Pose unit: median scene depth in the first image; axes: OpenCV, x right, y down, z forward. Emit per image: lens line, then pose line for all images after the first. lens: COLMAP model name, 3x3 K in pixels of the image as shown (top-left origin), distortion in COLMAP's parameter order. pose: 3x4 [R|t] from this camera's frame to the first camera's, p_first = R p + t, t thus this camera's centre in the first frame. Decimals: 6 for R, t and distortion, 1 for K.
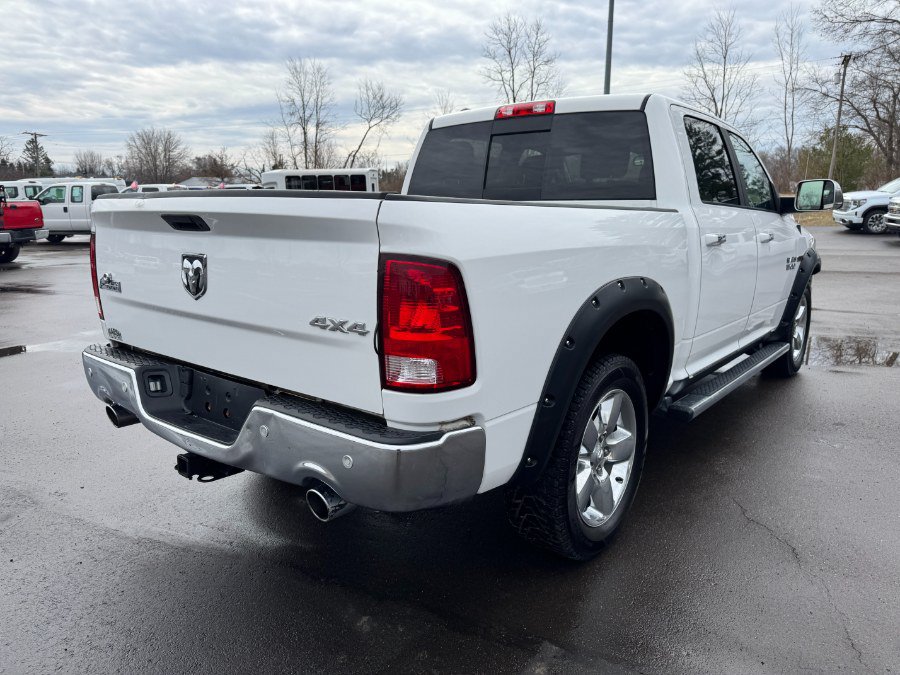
lens RADIAL K [[643.9, 0, 445.0], [0, 643.9, 335.7], [0, 0, 1]] dist [0.056882, -0.043718]
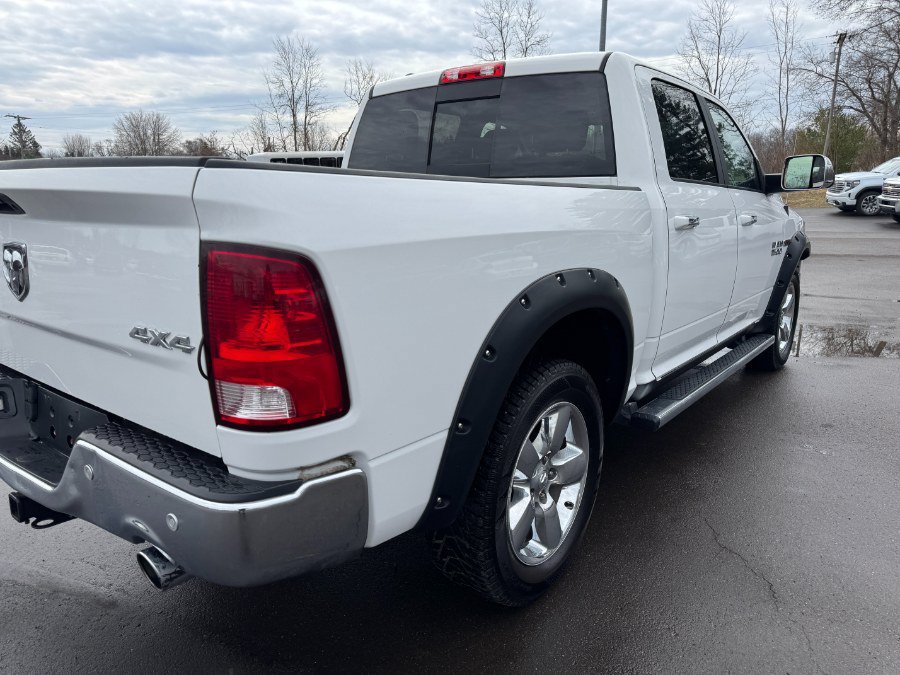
lens RADIAL K [[643.9, 0, 445.5], [0, 643.9, 339.0], [0, 0, 1]] dist [0.056882, -0.043718]
pose [[0.999938, -0.006062, 0.009342, 0.092320], [0.005789, 0.999564, 0.028949, -0.021095], [-0.009514, -0.028893, 0.999537, 0.143500]]
